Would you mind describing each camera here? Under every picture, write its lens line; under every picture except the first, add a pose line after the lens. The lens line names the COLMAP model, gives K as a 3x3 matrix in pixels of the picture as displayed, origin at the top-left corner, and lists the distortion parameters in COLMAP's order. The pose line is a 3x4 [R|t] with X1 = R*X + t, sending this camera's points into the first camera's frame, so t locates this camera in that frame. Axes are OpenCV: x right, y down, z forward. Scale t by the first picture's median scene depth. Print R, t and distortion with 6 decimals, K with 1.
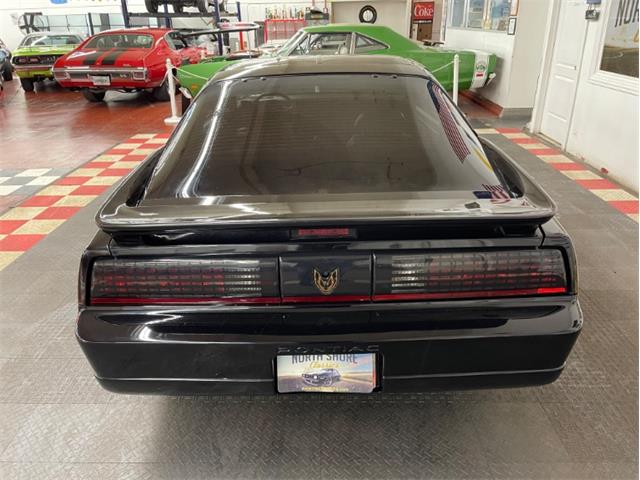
lens RADIAL K [[477.2, 0, 318.7], [0, 477.2, 234.1], [0, 0, 1]] dist [0.056054, -0.075975]
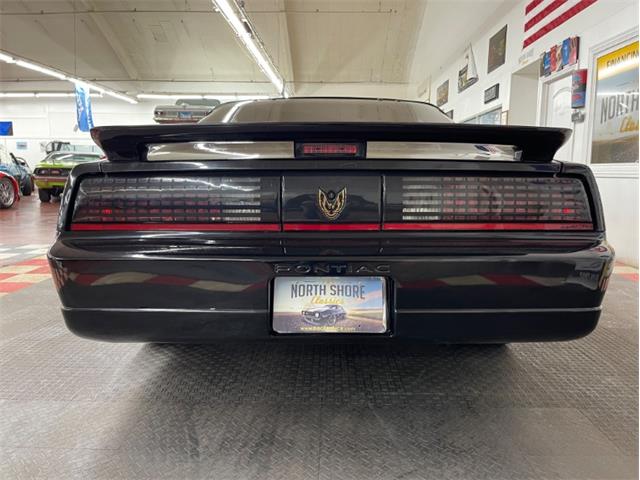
lens RADIAL K [[476.2, 0, 326.2], [0, 476.2, 239.1], [0, 0, 1]] dist [0.059557, -0.080627]
pose [[0.999645, 0.025839, 0.006436, 0.000748], [-0.022987, 0.959361, -0.281245, 0.406797], [-0.013442, 0.280997, 0.959614, 0.131294]]
